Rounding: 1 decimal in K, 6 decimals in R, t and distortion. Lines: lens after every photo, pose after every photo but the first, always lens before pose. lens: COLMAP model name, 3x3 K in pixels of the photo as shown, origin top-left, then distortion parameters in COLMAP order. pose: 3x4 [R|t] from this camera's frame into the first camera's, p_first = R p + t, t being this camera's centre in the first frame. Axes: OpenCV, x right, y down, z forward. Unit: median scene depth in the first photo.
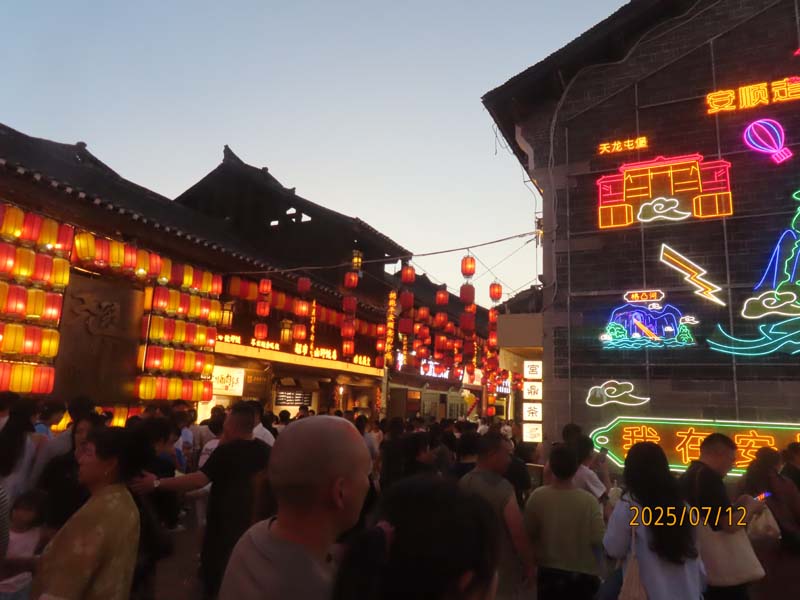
lens RADIAL K [[568.3, 0, 402.2], [0, 568.3, 303.9], [0, 0, 1]] dist [-0.009426, -0.007823]
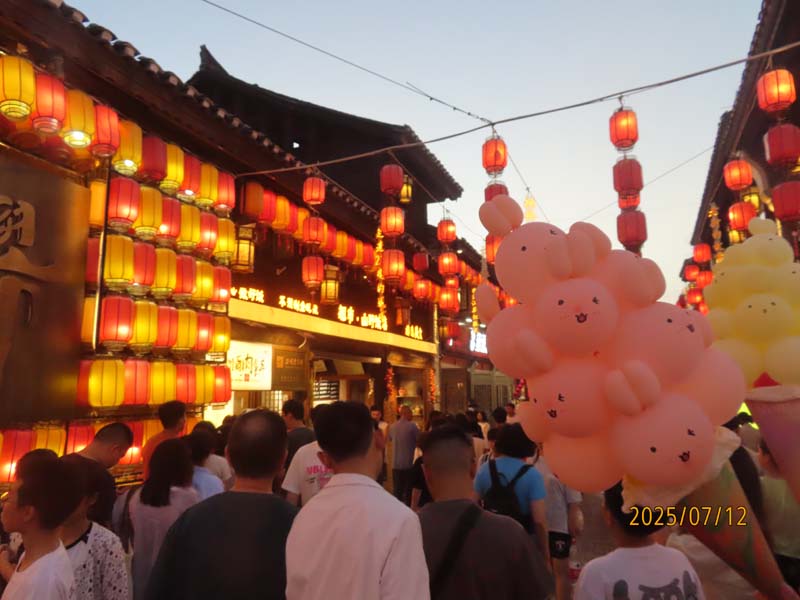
lens RADIAL K [[568.3, 0, 405.0], [0, 568.3, 300.7], [0, 0, 1]] dist [-0.009426, -0.007823]
pose [[0.996908, -0.049525, 0.061007, -0.163215], [0.048377, 0.998626, 0.020165, 0.059309], [-0.061922, -0.017152, 0.997934, 0.371865]]
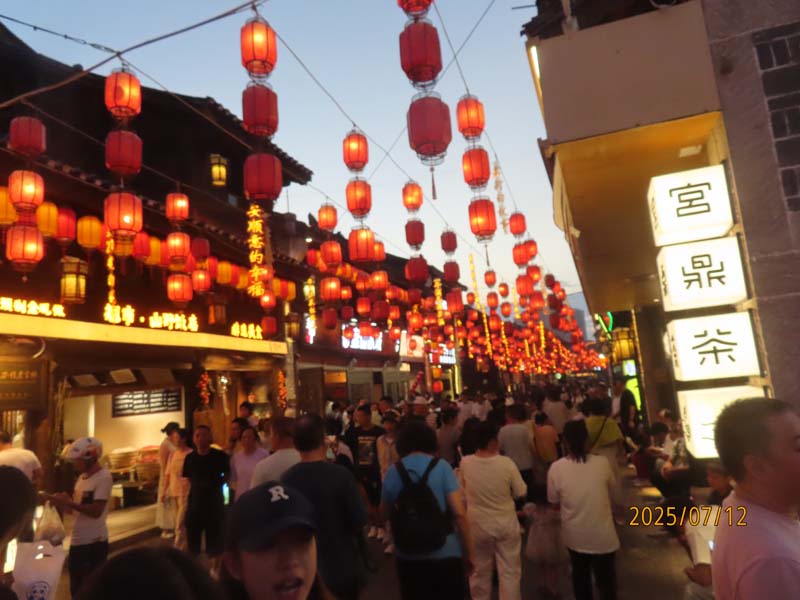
lens RADIAL K [[568.3, 0, 406.5], [0, 568.3, 300.4], [0, 0, 1]] dist [-0.009426, -0.007823]
pose [[0.985104, -0.101775, 0.138608, 0.028420], [0.098904, 0.994718, 0.027462, 0.086064], [-0.140670, -0.013344, 0.989967, 0.444297]]
